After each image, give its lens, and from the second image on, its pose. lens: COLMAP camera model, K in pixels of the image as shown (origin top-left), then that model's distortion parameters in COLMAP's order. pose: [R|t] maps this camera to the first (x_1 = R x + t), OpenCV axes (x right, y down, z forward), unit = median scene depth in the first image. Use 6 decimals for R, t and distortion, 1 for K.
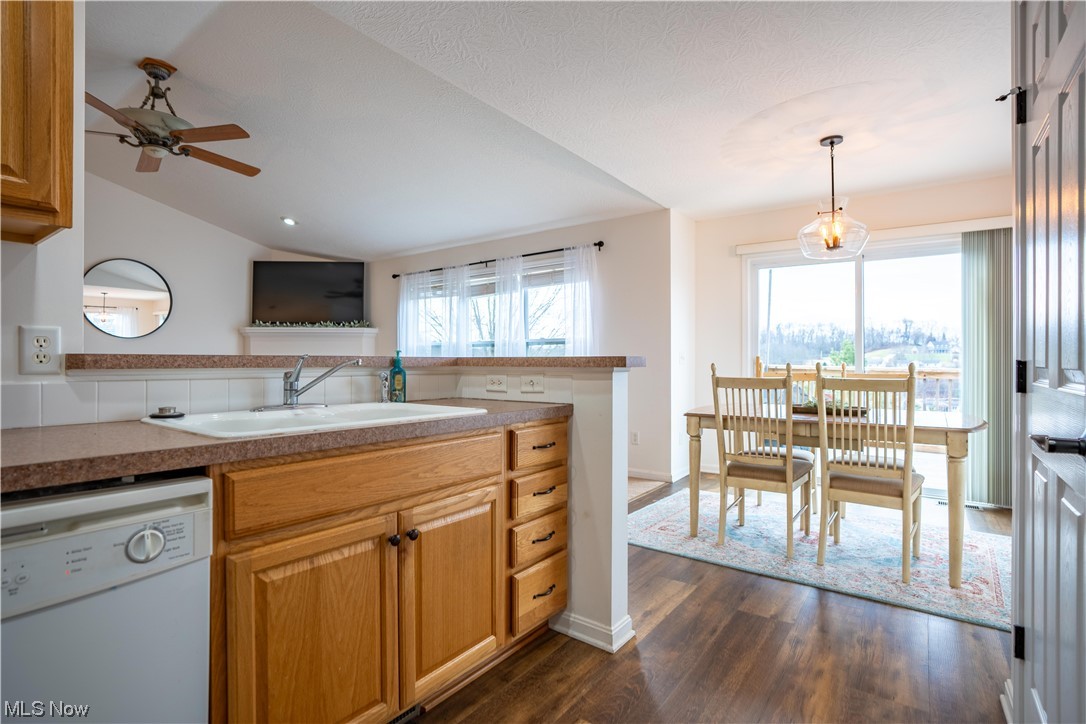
lens RADIAL K [[539.2, 0, 544.3], [0, 539.2, 363.9], [0, 0, 1]] dist [-0.020886, 0.001812]
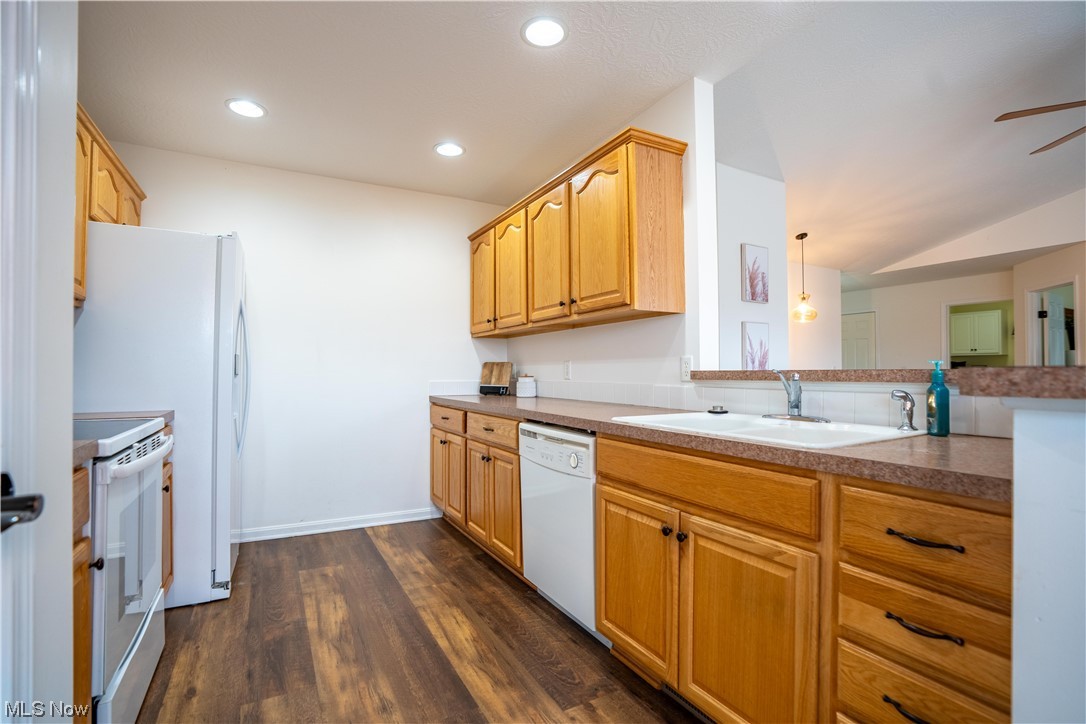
lens RADIAL K [[504.8, 0, 540.0], [0, 504.8, 365.1], [0, 0, 1]] dist [-0.016535, 0.001995]
pose [[-0.412031, -0.015967, -0.911030, 0.836507], [-0.005466, 0.999872, -0.015051, -0.010444], [0.911154, -0.001222, -0.412065, 1.216384]]
